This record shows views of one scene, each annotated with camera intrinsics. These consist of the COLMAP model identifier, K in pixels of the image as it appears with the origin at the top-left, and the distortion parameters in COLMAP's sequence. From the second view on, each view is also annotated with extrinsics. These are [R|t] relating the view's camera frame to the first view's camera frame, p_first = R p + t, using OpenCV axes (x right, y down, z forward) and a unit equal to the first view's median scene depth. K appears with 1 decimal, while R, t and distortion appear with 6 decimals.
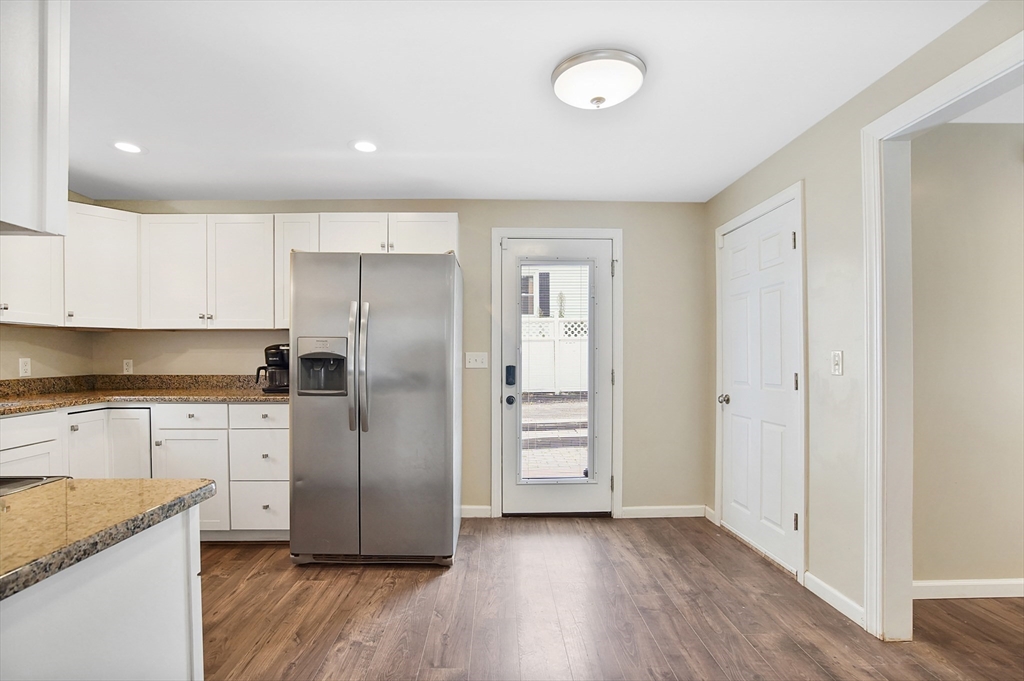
lens RADIAL K [[475.8, 0, 501.5], [0, 475.8, 369.1], [0, 0, 1]] dist [-0.043197, 0.010937]
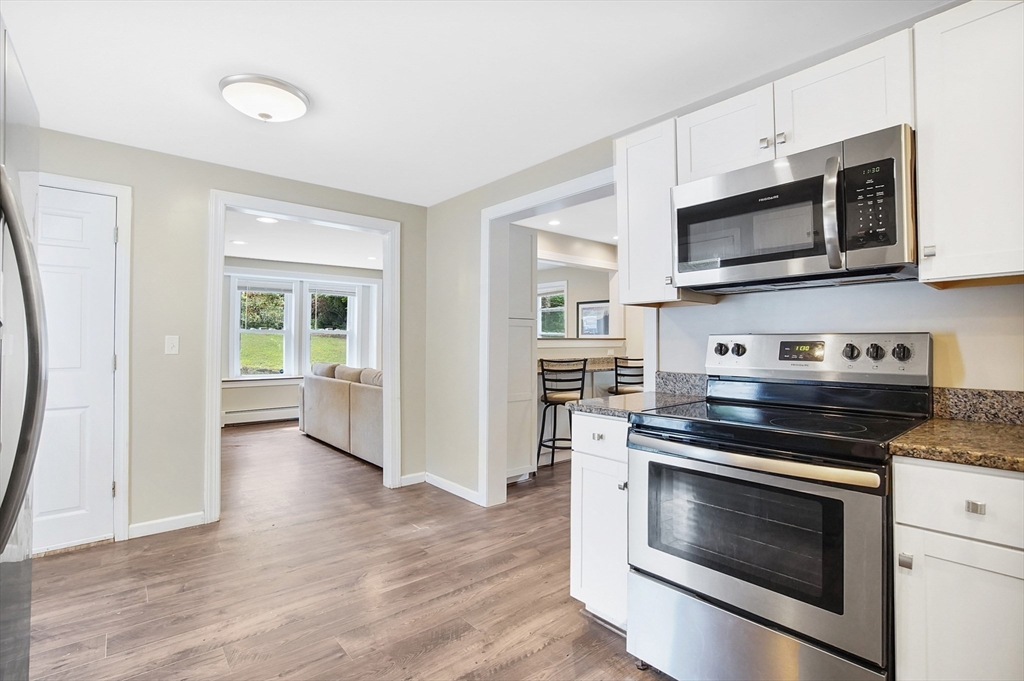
lens RADIAL K [[475.8, 0, 510.3], [0, 475.8, 347.0], [0, 0, 1]] dist [-0.043197, 0.010937]
pose [[-0.655320, -0.002601, 0.755347, -0.688783], [0.015060, 0.999750, 0.016507, -0.011654], [-0.755202, 0.022193, -0.655117, 0.842705]]
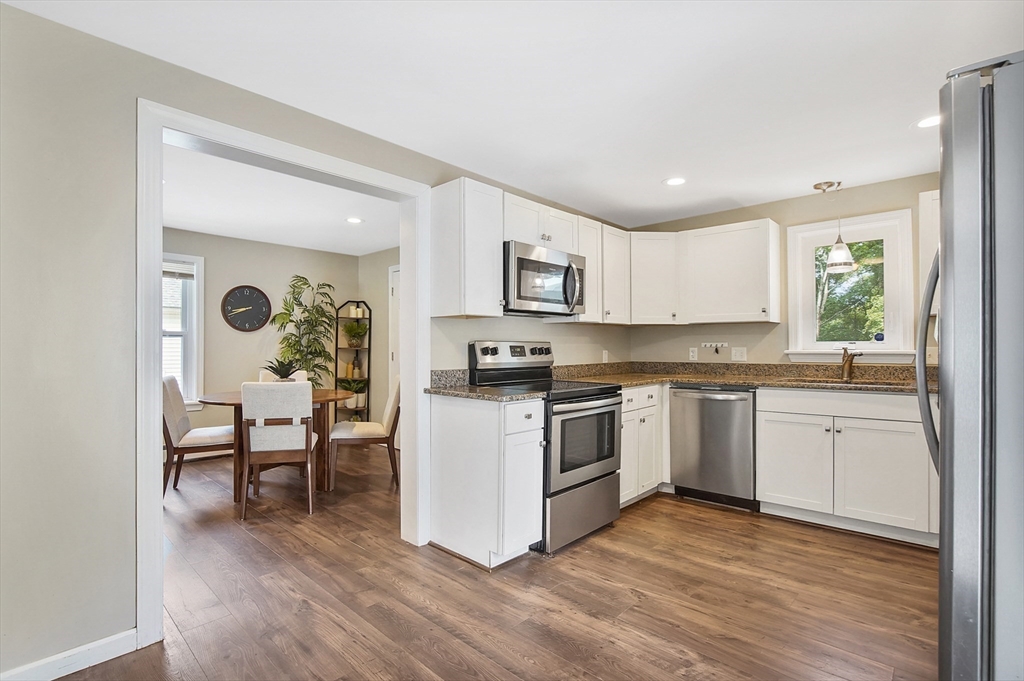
lens RADIAL K [[475.8, 0, 506.8], [0, 475.8, 352.8], [0, 0, 1]] dist [-0.043197, 0.010937]
pose [[-0.684255, 0.005246, -0.729224, 0.381928], [-0.016165, 0.999619, 0.022359, -0.012530], [0.729064, 0.027088, -0.683909, 0.898216]]
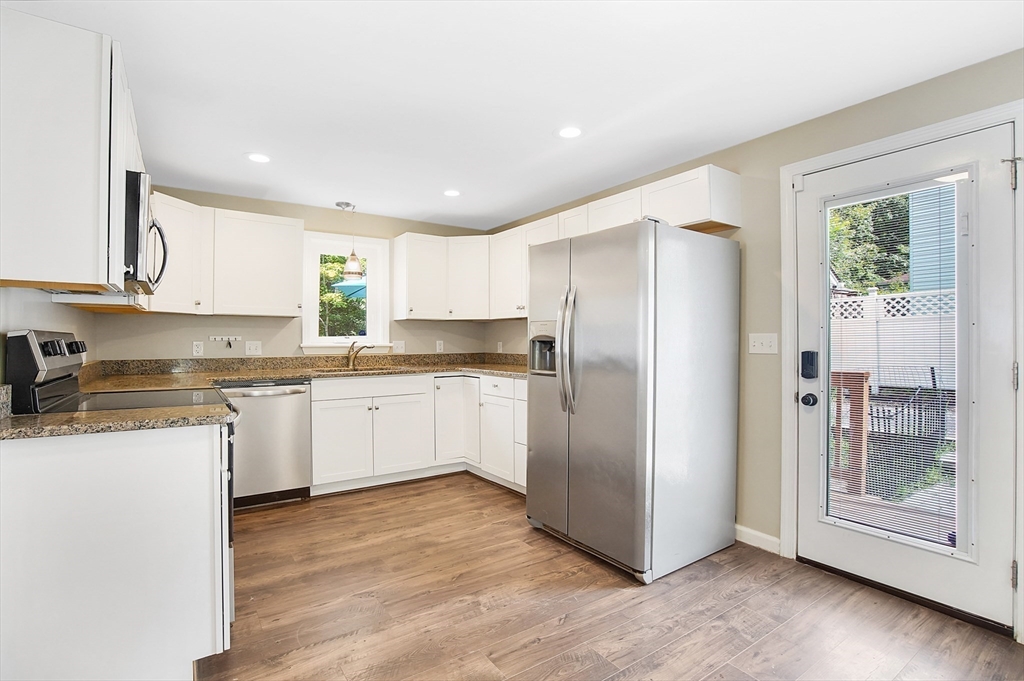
lens RADIAL K [[475.8, 0, 504.9], [0, 475.8, 342.5], [0, 0, 1]] dist [-0.043197, 0.010937]
pose [[0.567429, 0.002064, -0.823420, 0.417969], [-0.020618, 0.999719, -0.011701, -0.003664], [0.823164, 0.023617, 0.567312, 0.282541]]
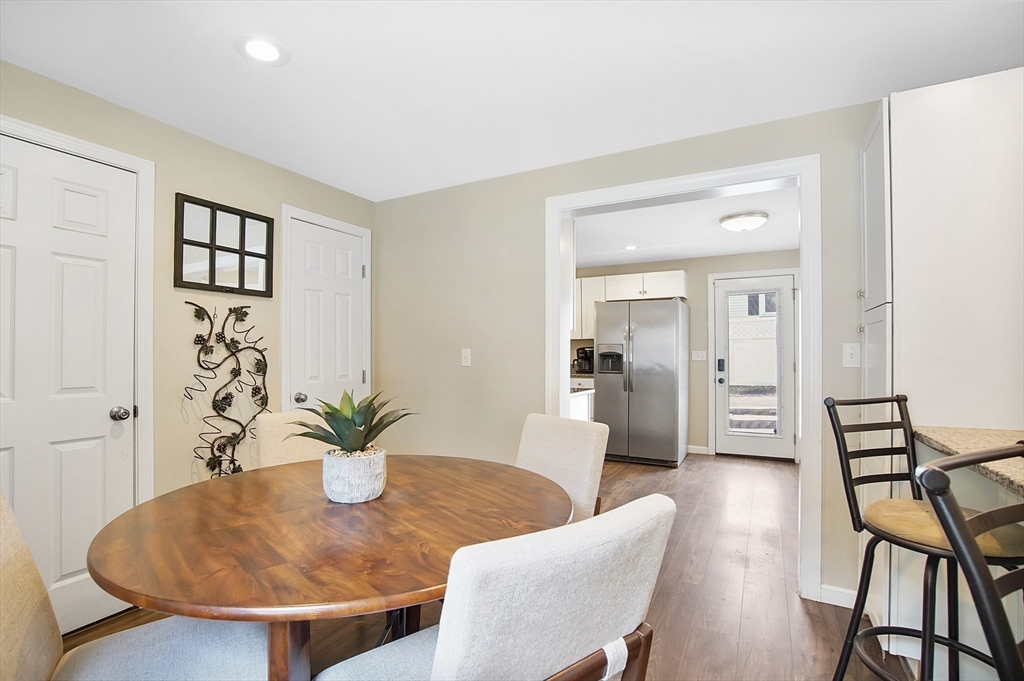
lens RADIAL K [[475.8, 0, 532.3], [0, 475.8, 355.7], [0, 0, 1]] dist [-0.043197, 0.010937]
pose [[0.892480, 0.001706, -0.451084, 0.207164], [-0.008071, 0.999893, -0.012186, 0.007234], [0.451015, 0.014517, 0.892398, -0.845196]]
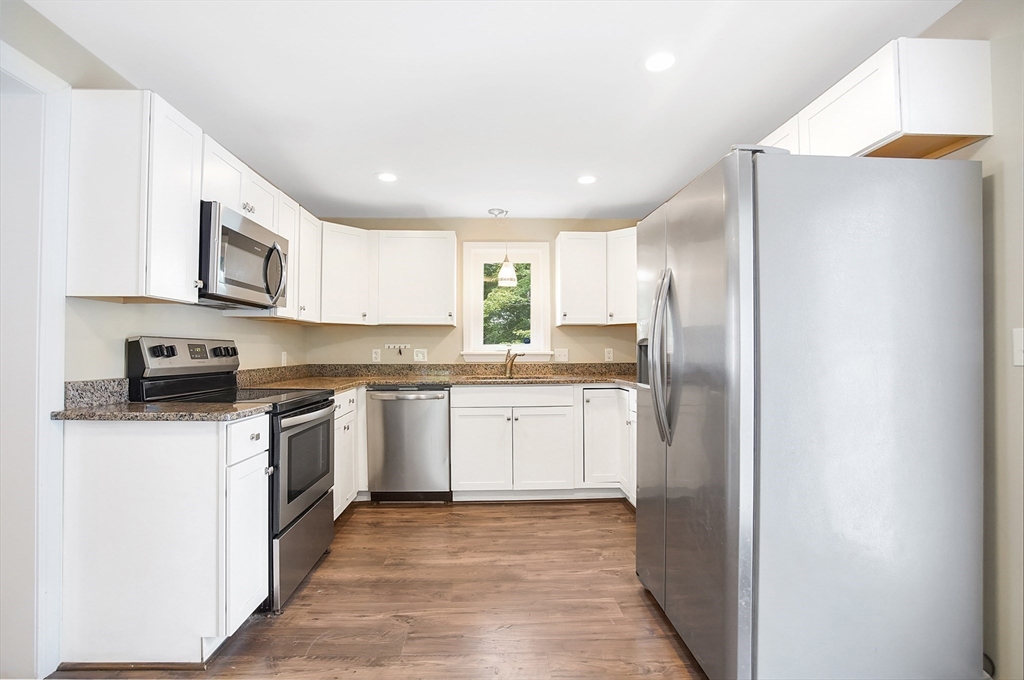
lens RADIAL K [[475.8, 0, 505.9], [0, 475.8, 343.8], [0, 0, 1]] dist [-0.043197, 0.010937]
pose [[0.045291, -0.016731, -0.998834, 0.386665], [-0.025122, 0.999524, -0.017882, -0.003867], [0.998658, 0.025903, 0.044849, 0.647530]]
